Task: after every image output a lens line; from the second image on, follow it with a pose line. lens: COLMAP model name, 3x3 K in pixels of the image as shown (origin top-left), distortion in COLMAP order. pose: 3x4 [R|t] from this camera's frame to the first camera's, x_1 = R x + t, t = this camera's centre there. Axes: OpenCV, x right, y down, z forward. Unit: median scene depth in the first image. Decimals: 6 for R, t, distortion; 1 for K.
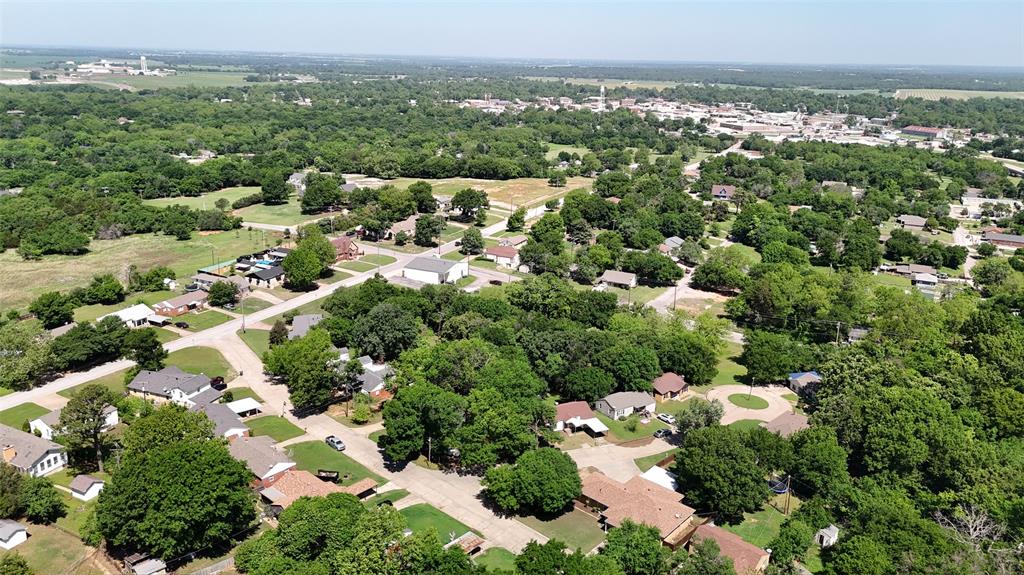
lens RADIAL K [[751.4, 0, 512.0], [0, 751.4, 287.5], [0, 0, 1]] dist [0.091002, -0.096629]
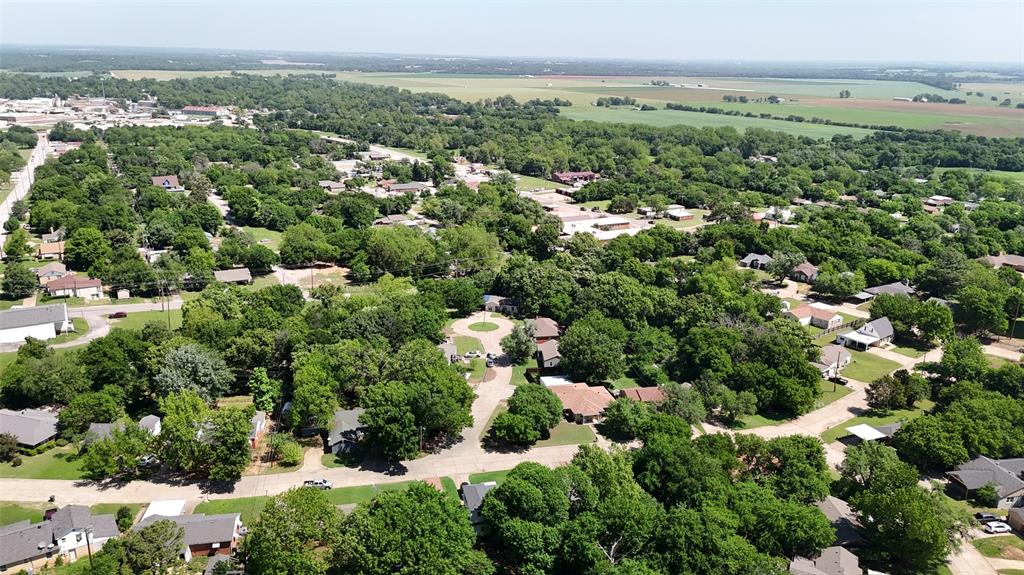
lens RADIAL K [[751.4, 0, 512.0], [0, 751.4, 287.5], [0, 0, 1]] dist [0.091002, -0.096629]
pose [[0.576442, -0.252417, 0.777174, -0.366434], [0.234332, 0.962210, 0.138707, -0.044989], [-0.782817, 0.102160, 0.613808, 0.122203]]
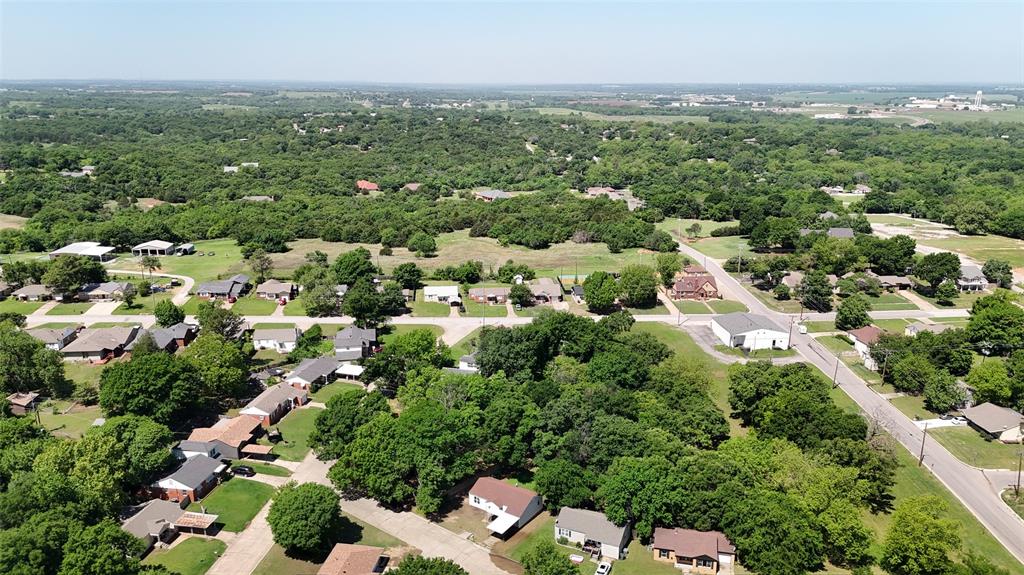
lens RADIAL K [[751.4, 0, 512.0], [0, 751.4, 287.5], [0, 0, 1]] dist [0.091002, -0.096629]
pose [[0.530256, 0.202897, -0.823202, 0.388889], [-0.238802, 0.967375, 0.084610, -0.069591], [0.813512, 0.151718, 0.561409, 0.275593]]
